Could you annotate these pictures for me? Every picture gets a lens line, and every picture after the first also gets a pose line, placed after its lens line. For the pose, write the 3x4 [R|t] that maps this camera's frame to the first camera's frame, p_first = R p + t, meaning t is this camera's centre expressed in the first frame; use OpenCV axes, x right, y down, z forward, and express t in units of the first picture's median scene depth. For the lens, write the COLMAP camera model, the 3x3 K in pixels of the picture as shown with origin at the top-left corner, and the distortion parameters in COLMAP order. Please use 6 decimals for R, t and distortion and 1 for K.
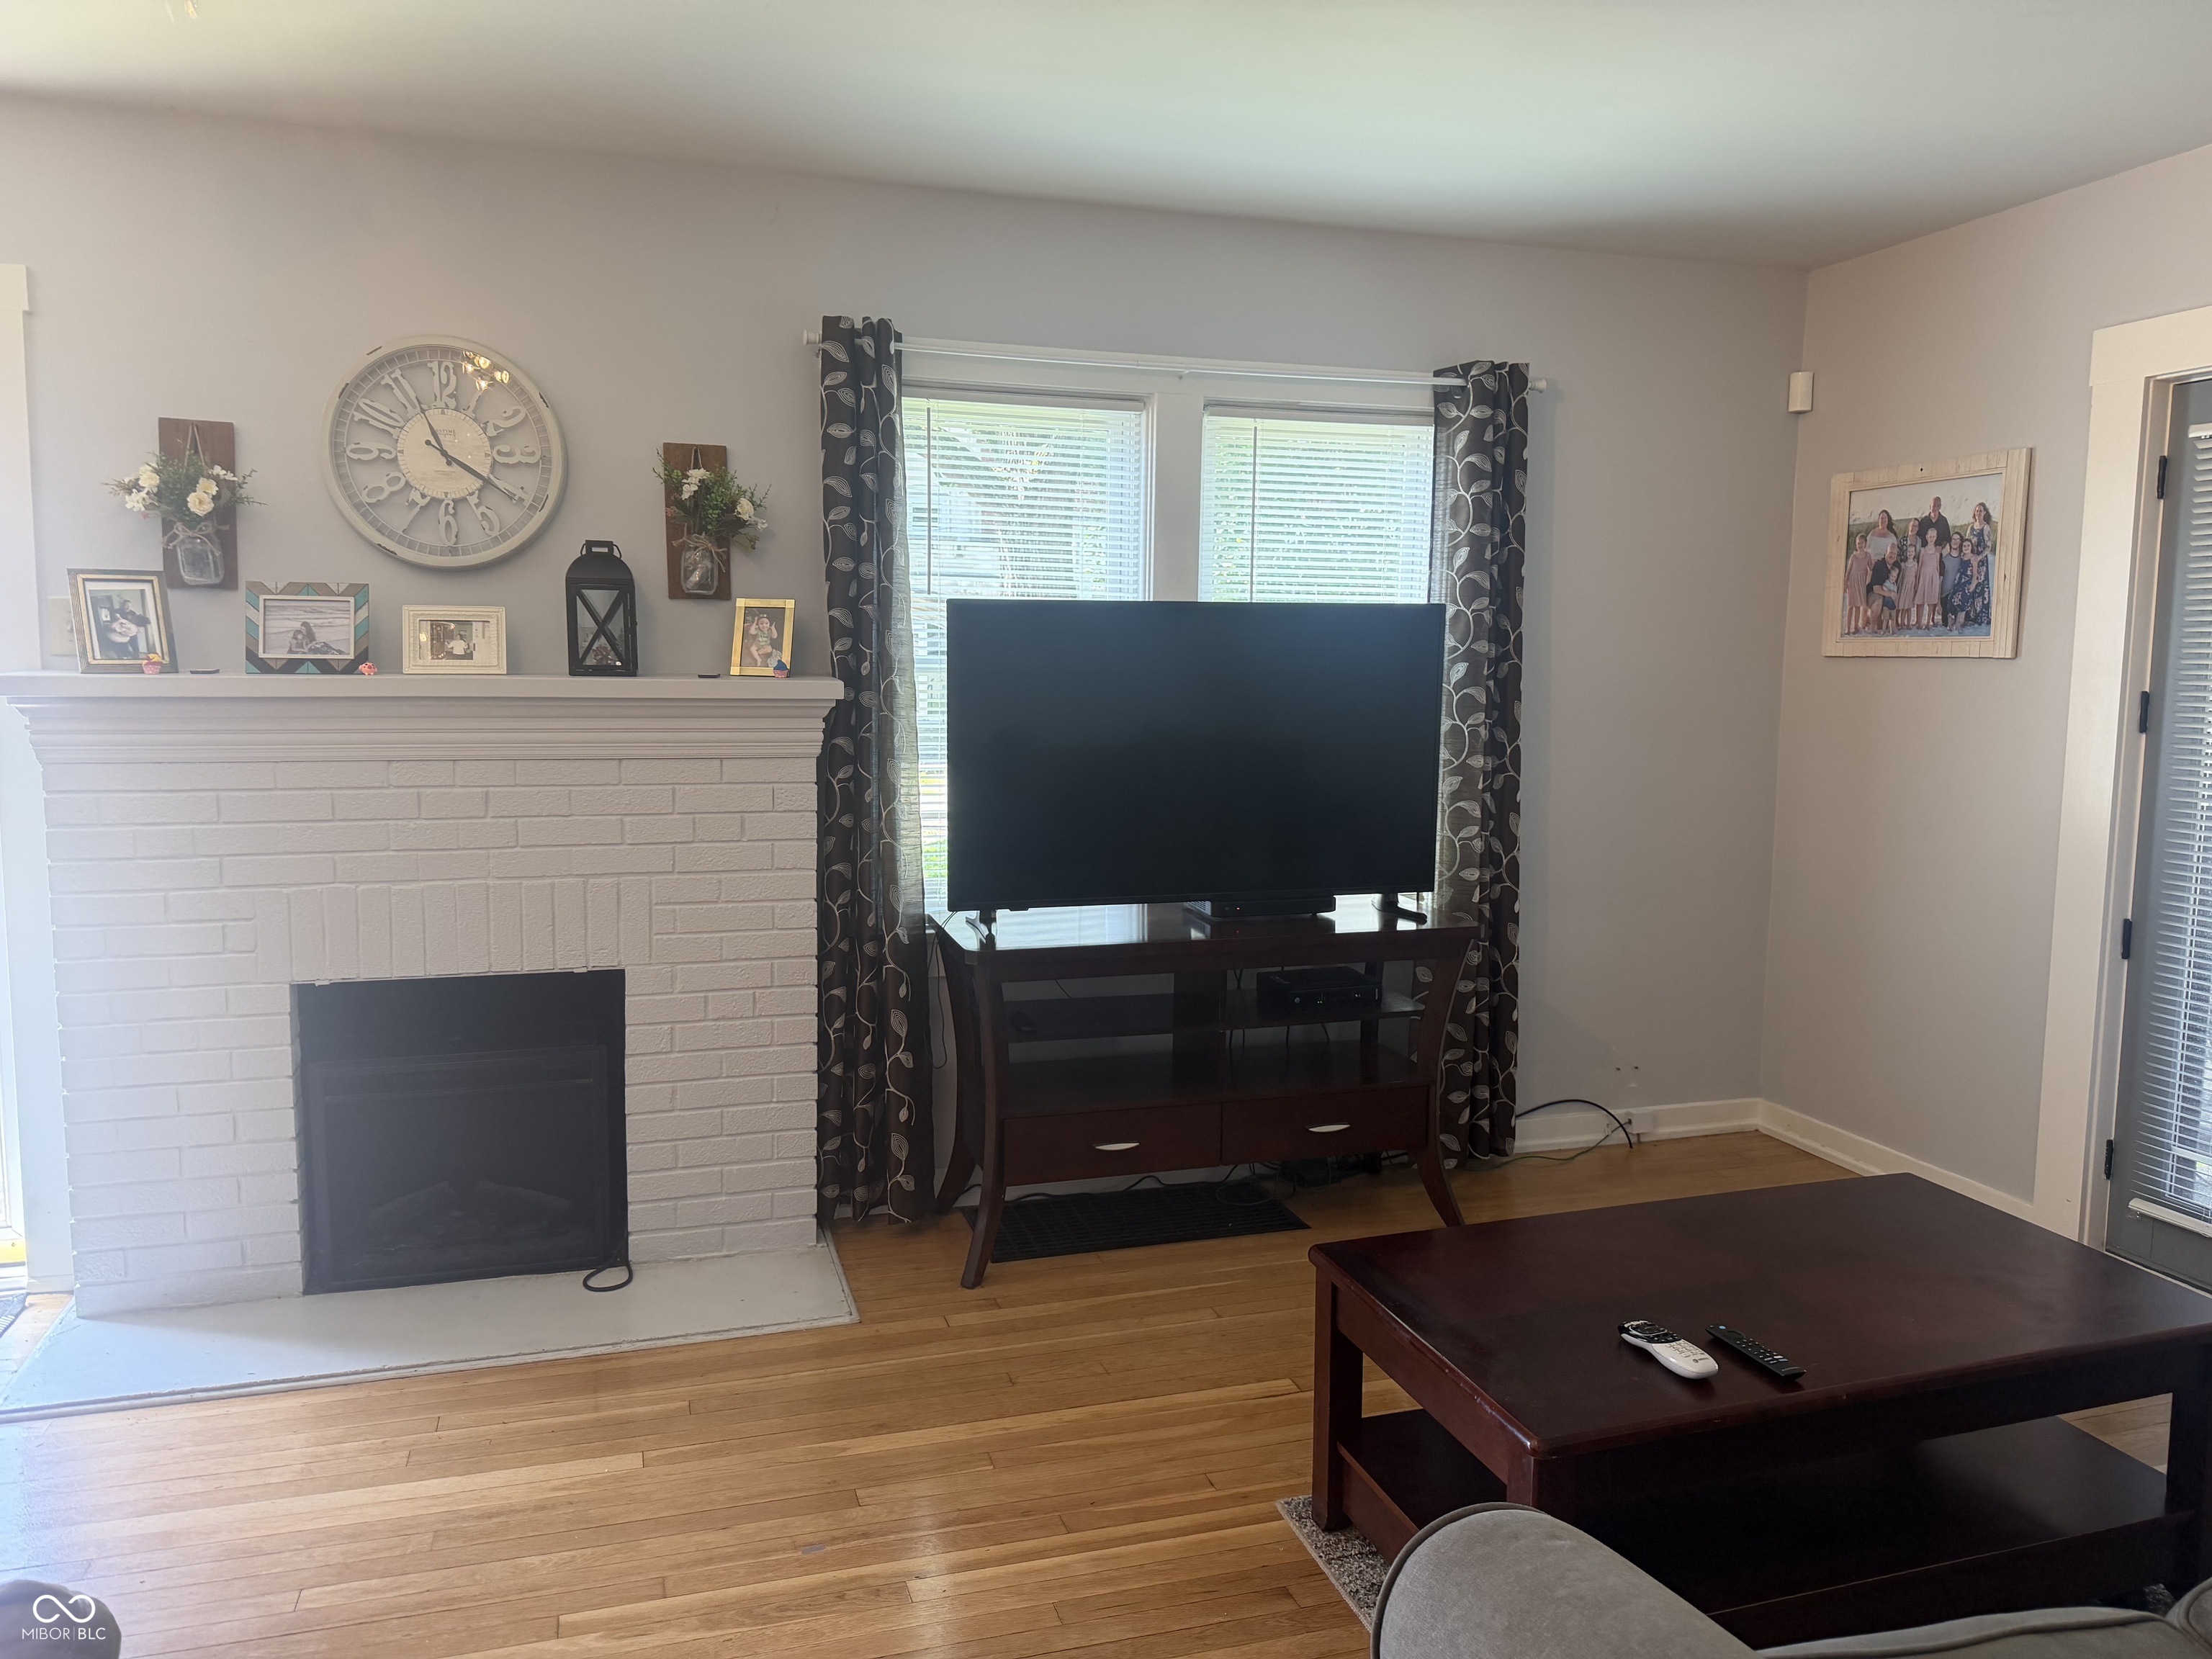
lens RADIAL K [[1571.1, 0, 1106.8], [0, 1571.1, 819.9], [0, 0, 1]] dist [0.034383, -0.010891]
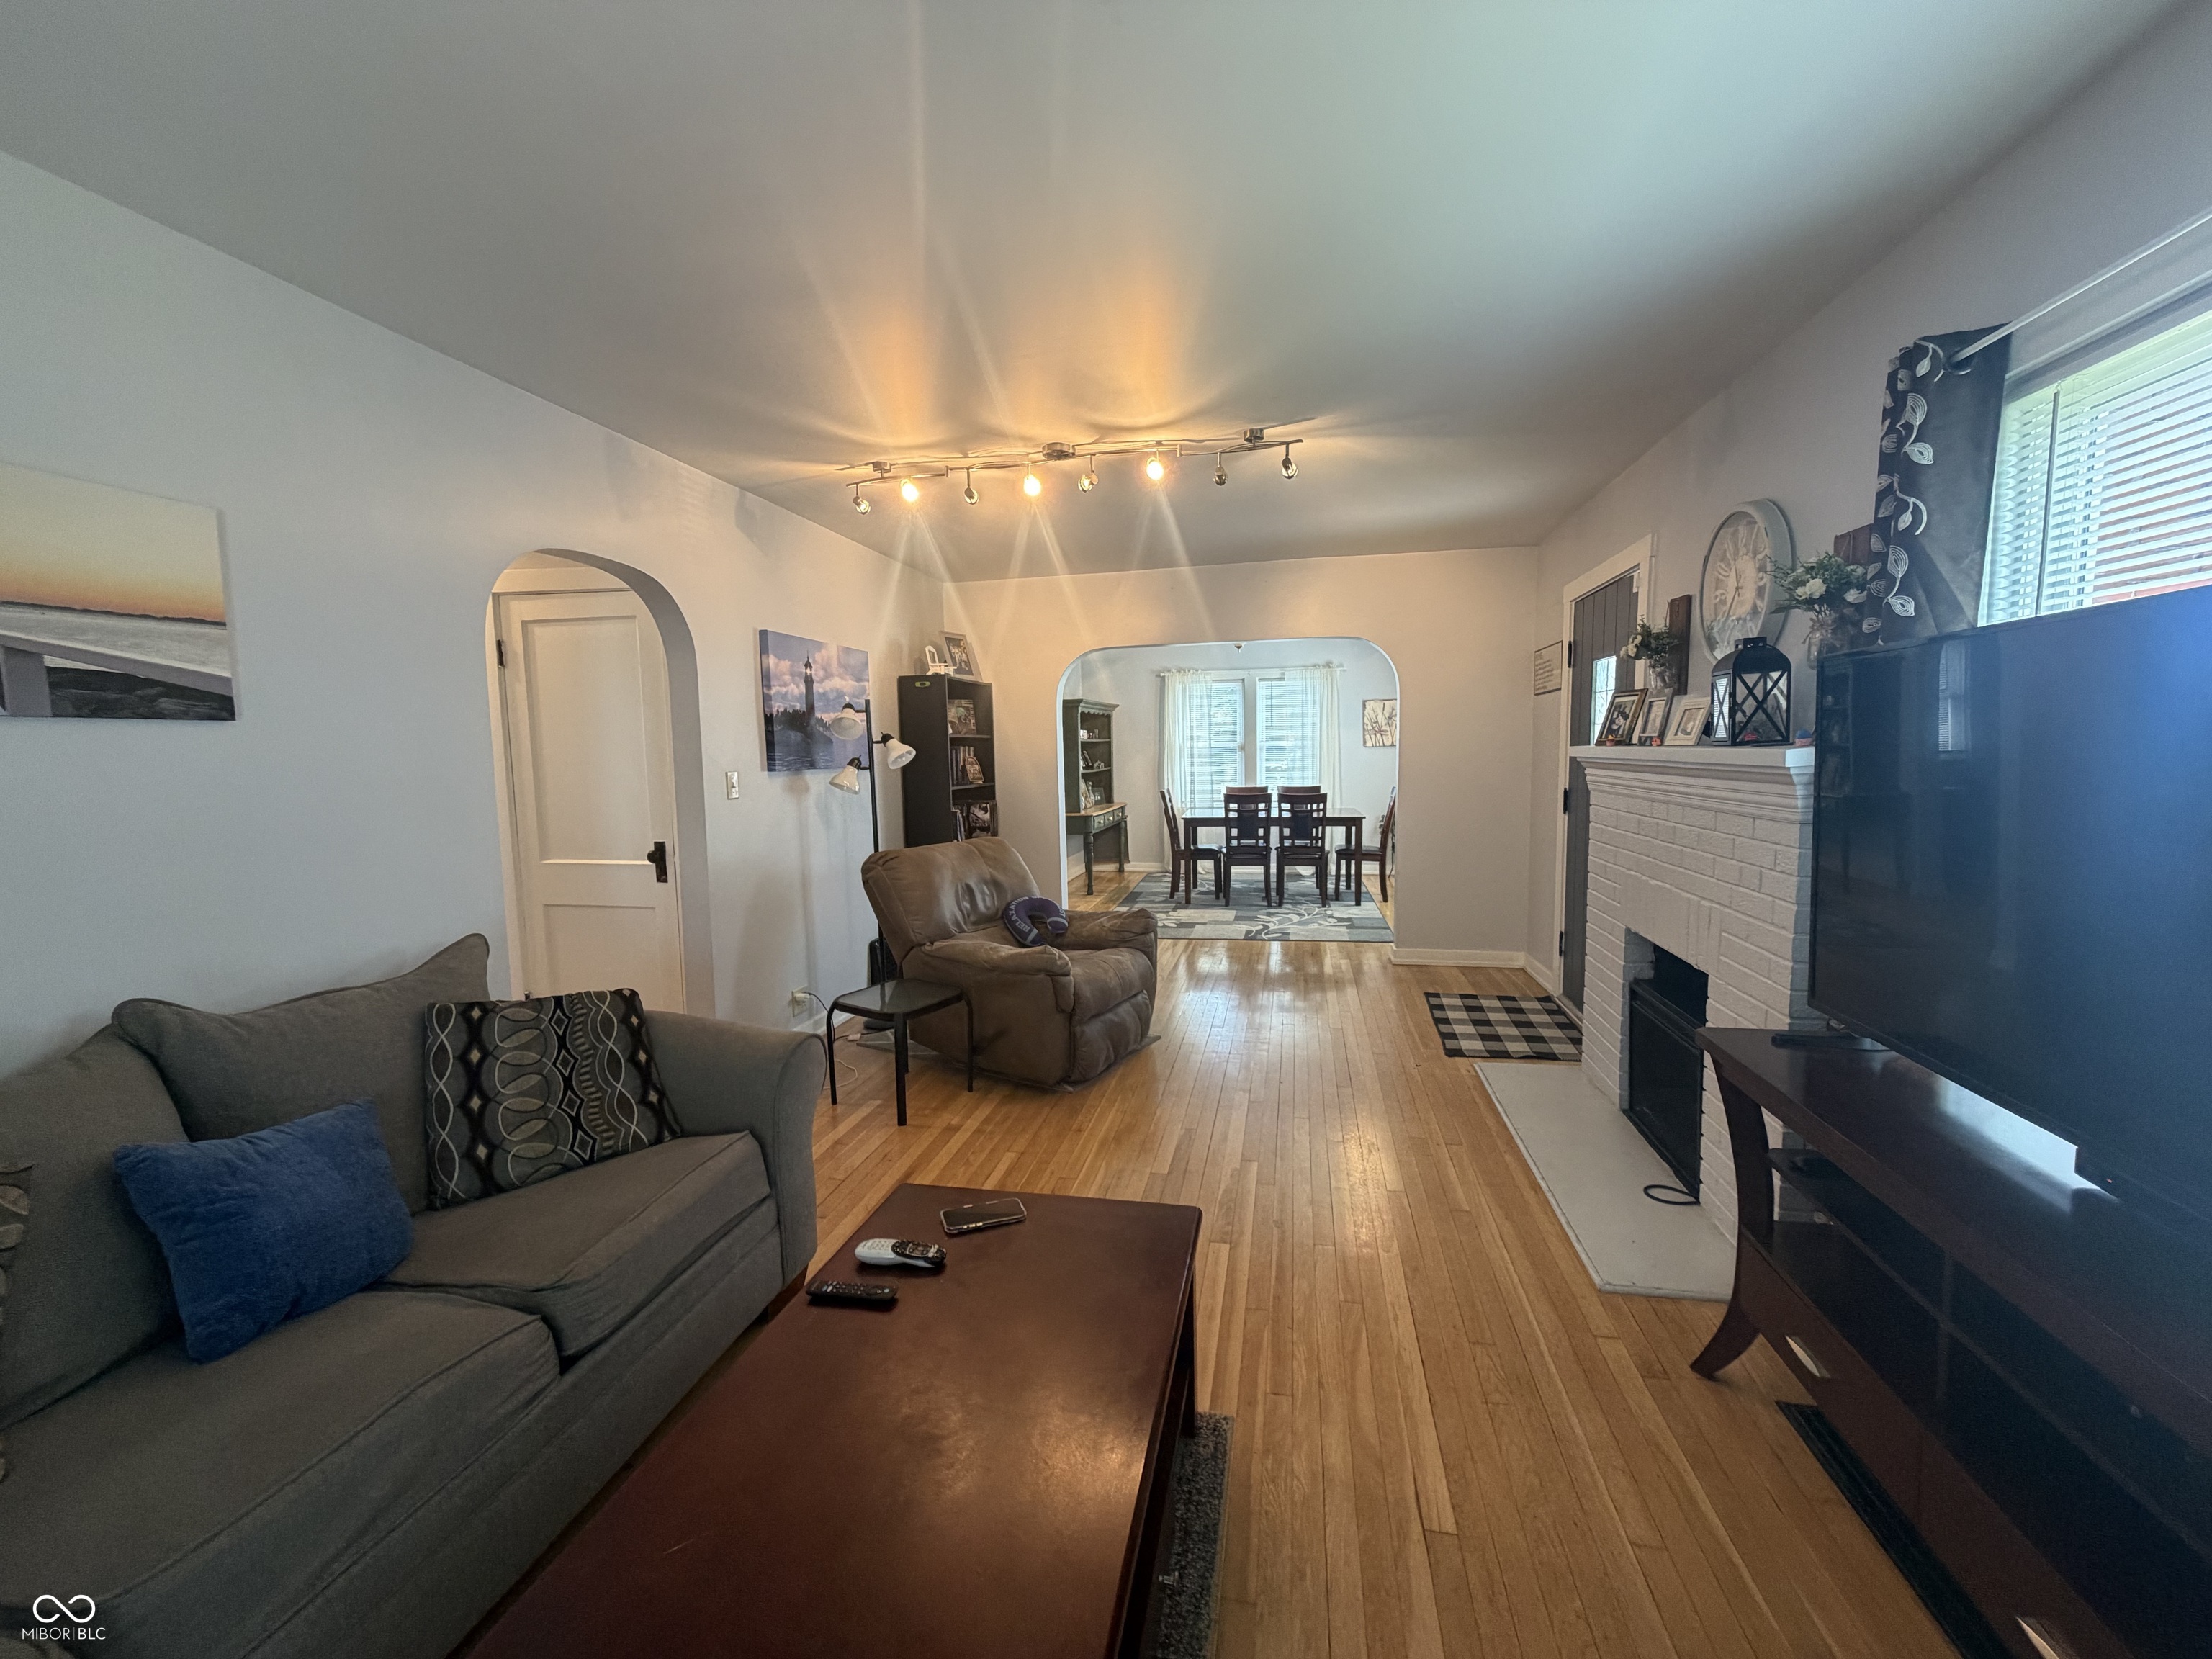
lens RADIAL K [[881.0, 0, 1097.0], [0, 881.0, 828.7], [0, 0, 1]] dist [0.002167, -0.000456]
pose [[-0.493181, 0.078913, -0.866340, 0.536797], [-0.082844, 0.987091, 0.137072, -0.078178], [0.865973, 0.139372, -0.480277, 0.879334]]
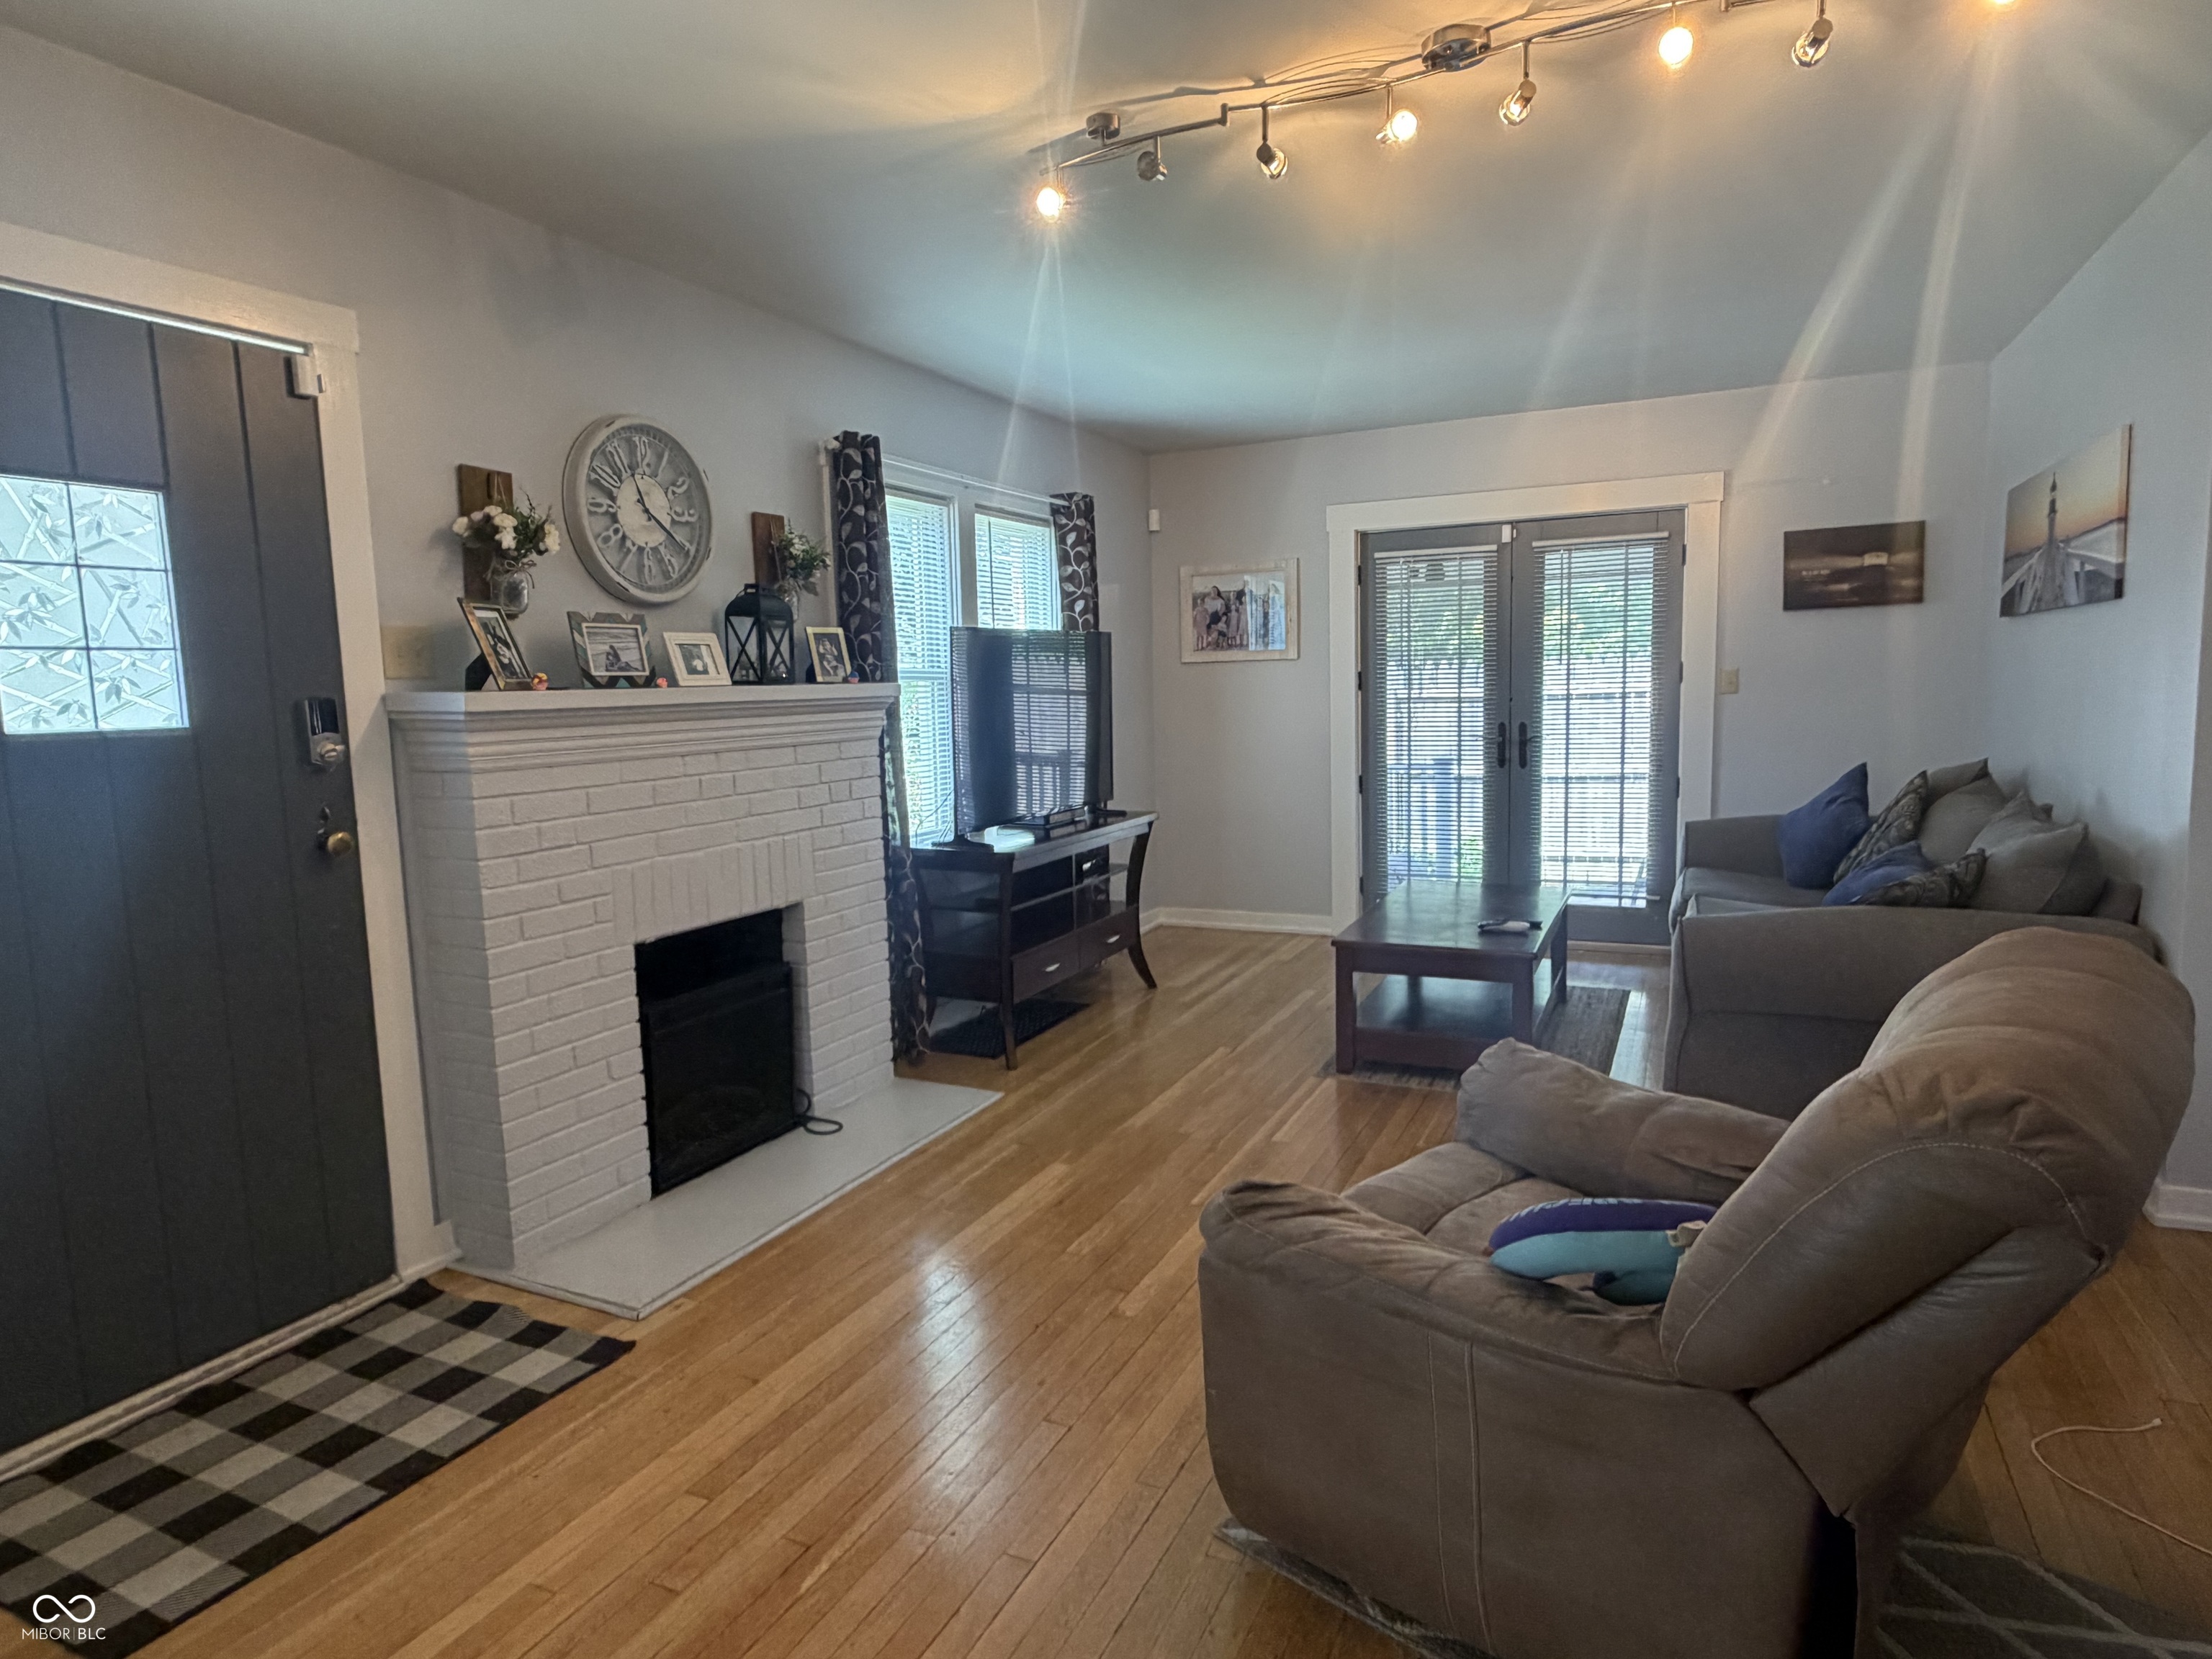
lens RADIAL K [[1277.4, 0, 1108.6], [0, 1277.4, 835.3], [0, 0, 1]] dist [0.007818, 0.002133]
pose [[0.666344, -0.118382, 0.736187, -0.913600], [0.117128, 0.991677, 0.053449, 0.010139], [-0.736388, 0.050612, 0.674664, 0.063220]]
